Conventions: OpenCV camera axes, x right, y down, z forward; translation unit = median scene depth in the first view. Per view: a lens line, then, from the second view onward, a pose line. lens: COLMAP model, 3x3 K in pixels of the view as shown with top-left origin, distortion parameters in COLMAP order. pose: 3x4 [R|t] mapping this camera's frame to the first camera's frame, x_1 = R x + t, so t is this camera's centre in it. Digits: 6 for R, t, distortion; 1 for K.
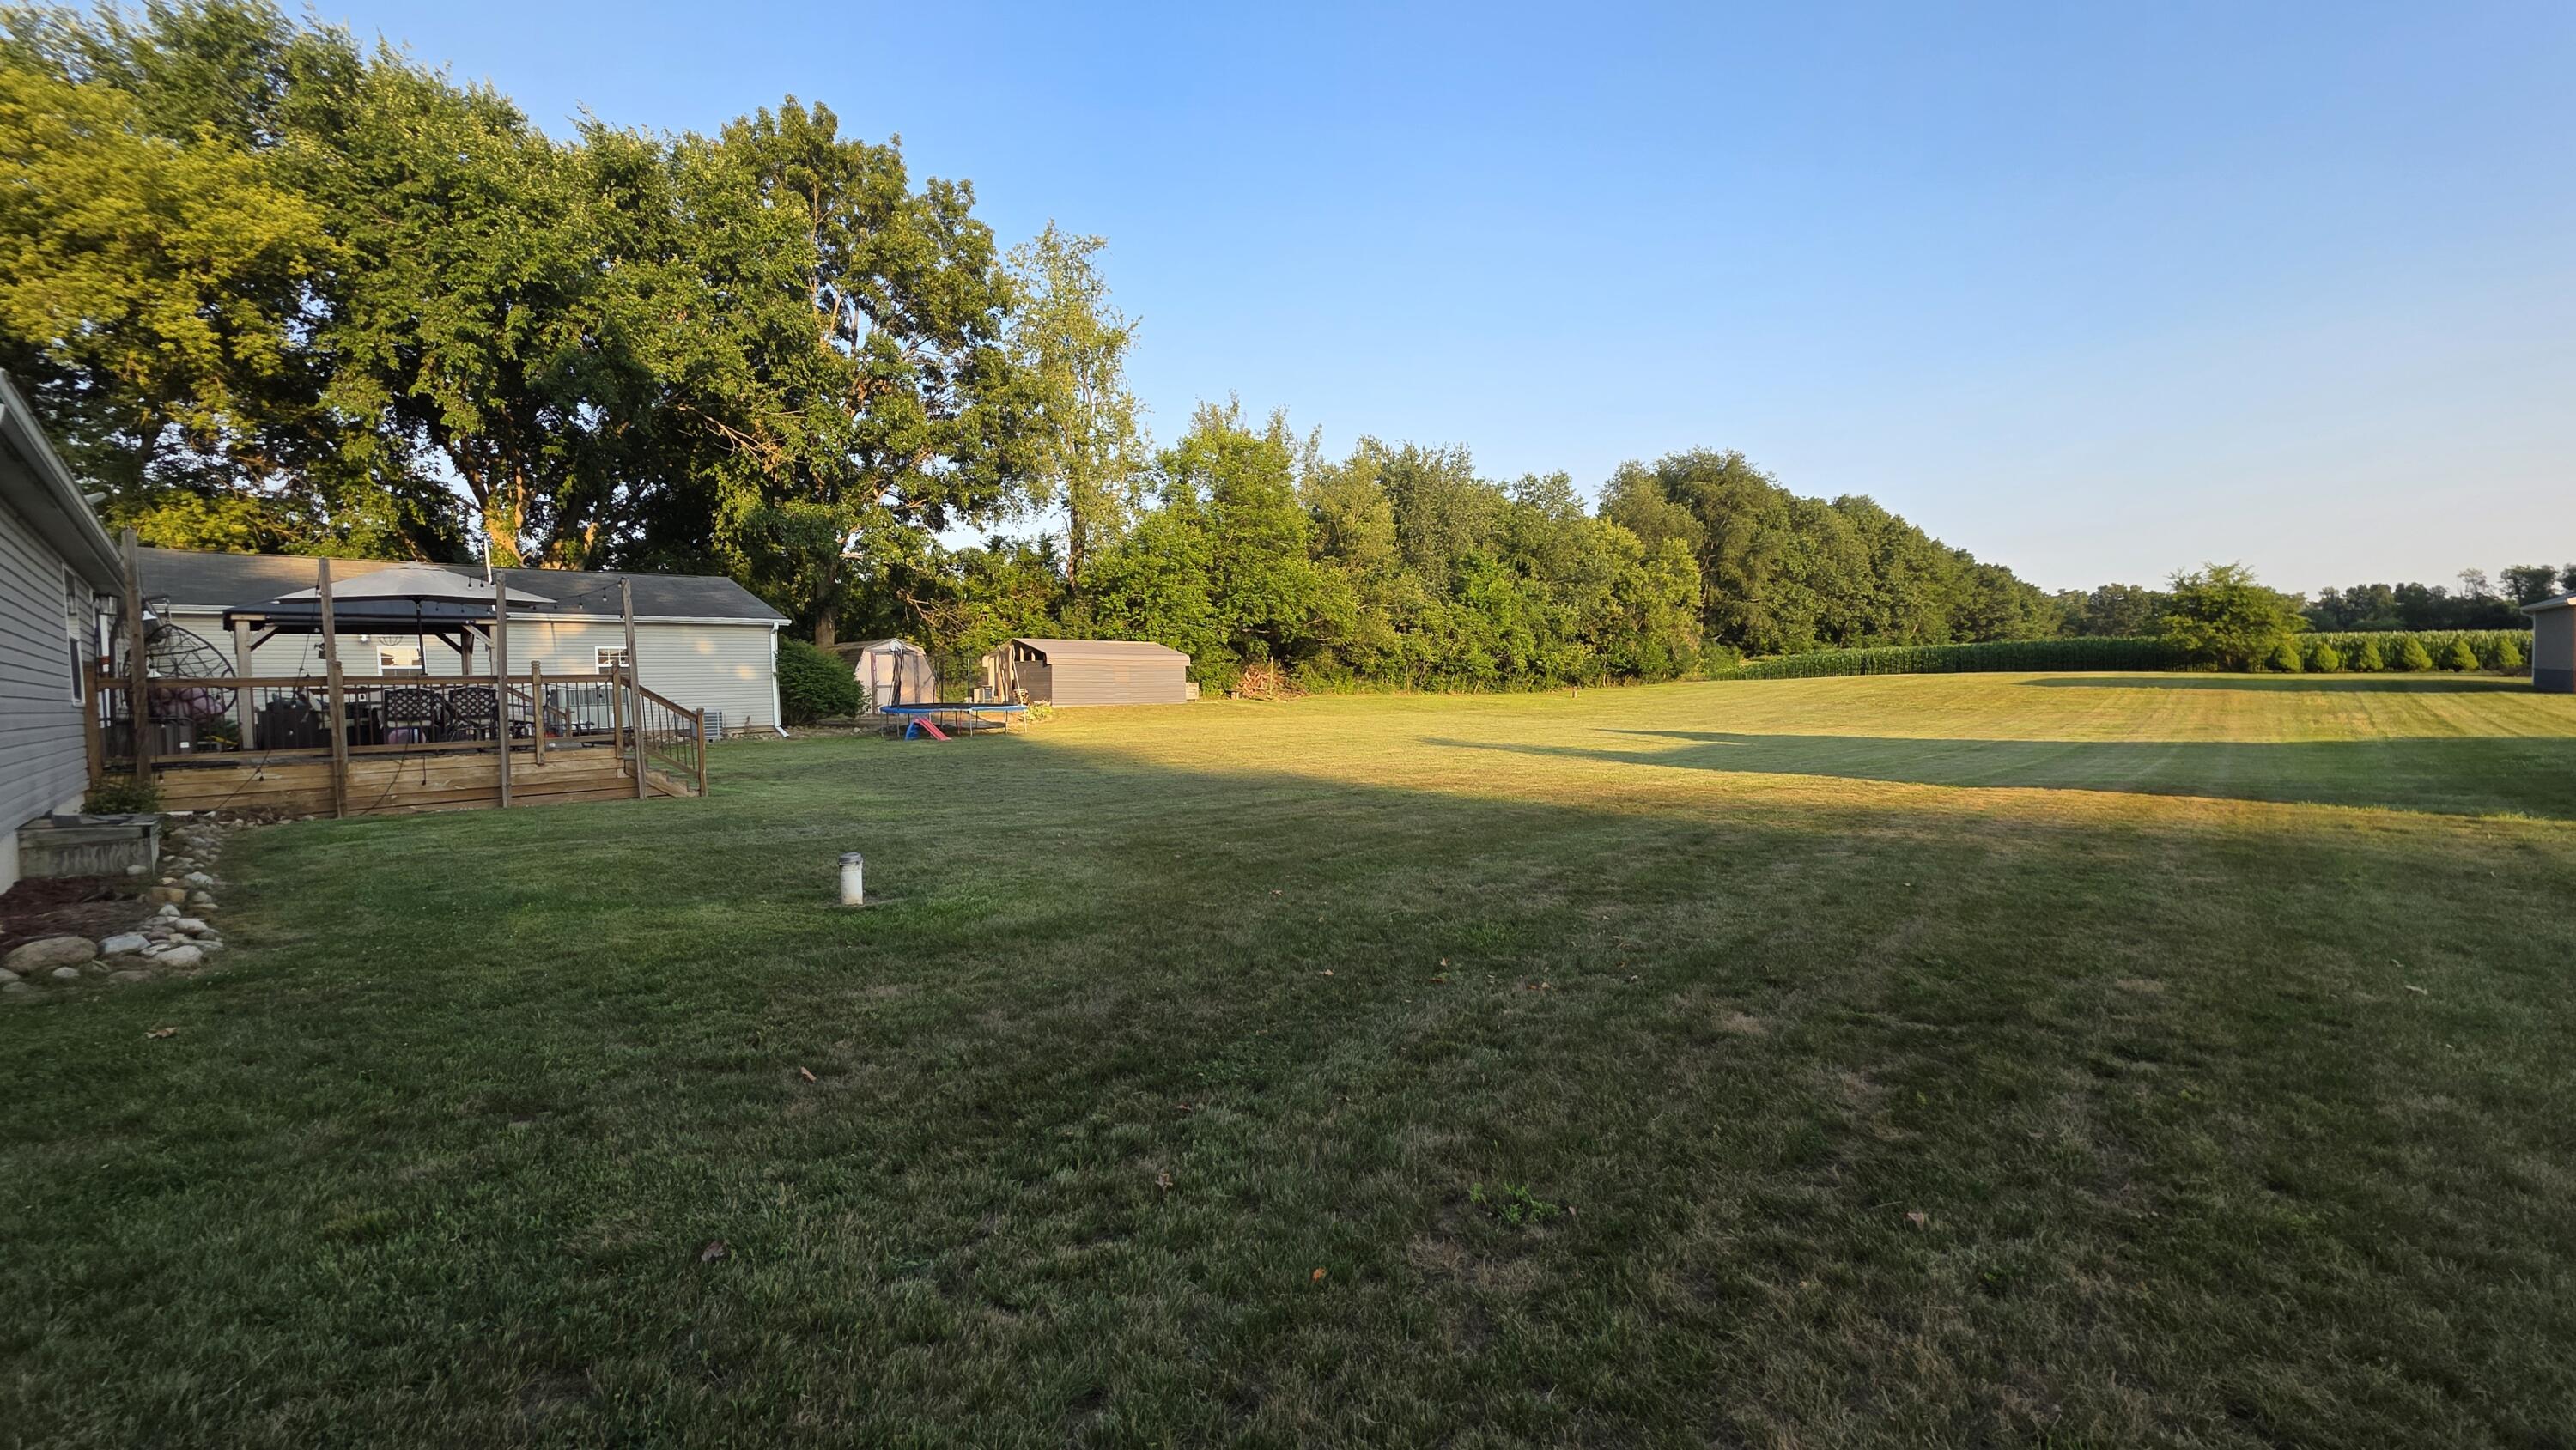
lens RADIAL K [[1027.4, 0, 1288.2], [0, 1027.4, 725.5], [0, 0, 1]] dist [0.001169, -0.000023]
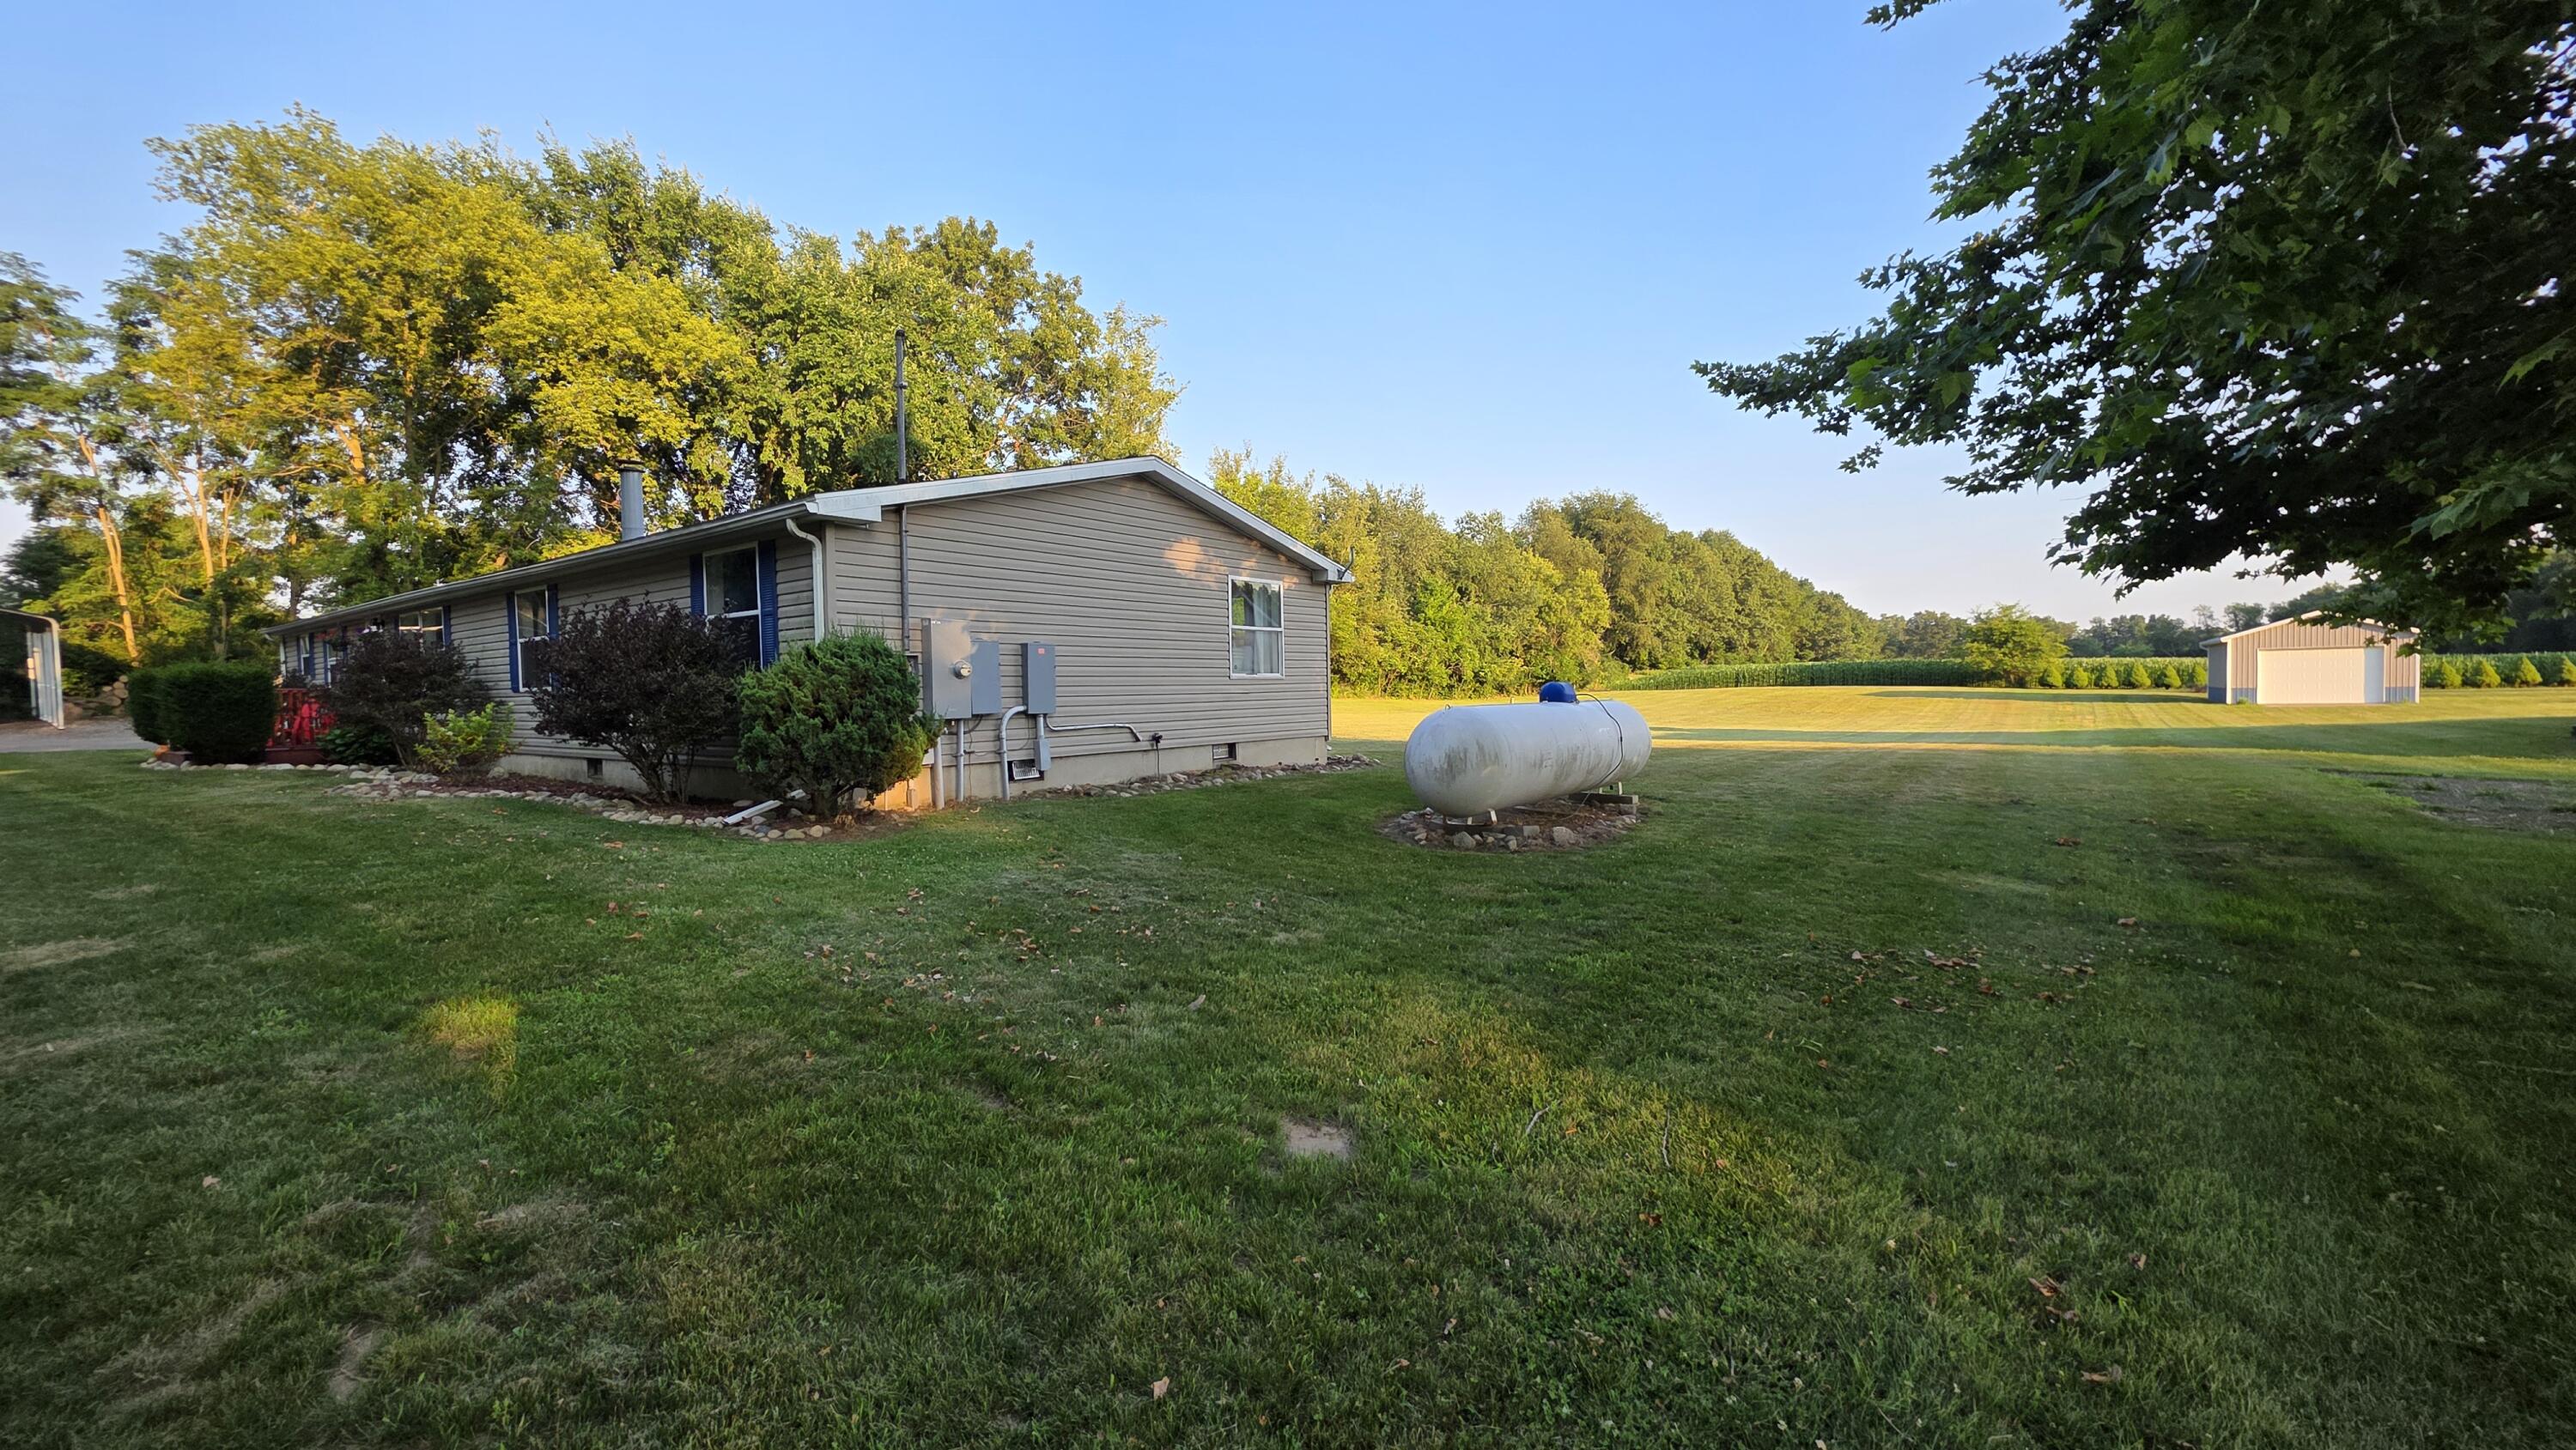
lens RADIAL K [[1027.4, 0, 1288.2], [0, 1027.4, 725.5], [0, 0, 1]] dist [0.001169, -0.000023]
pose [[0.992587, 0.006847, 0.121345, -0.091700], [-0.005834, 0.999945, -0.008703, 0.007741], [-0.121397, 0.007931, 0.992572, -0.109069]]
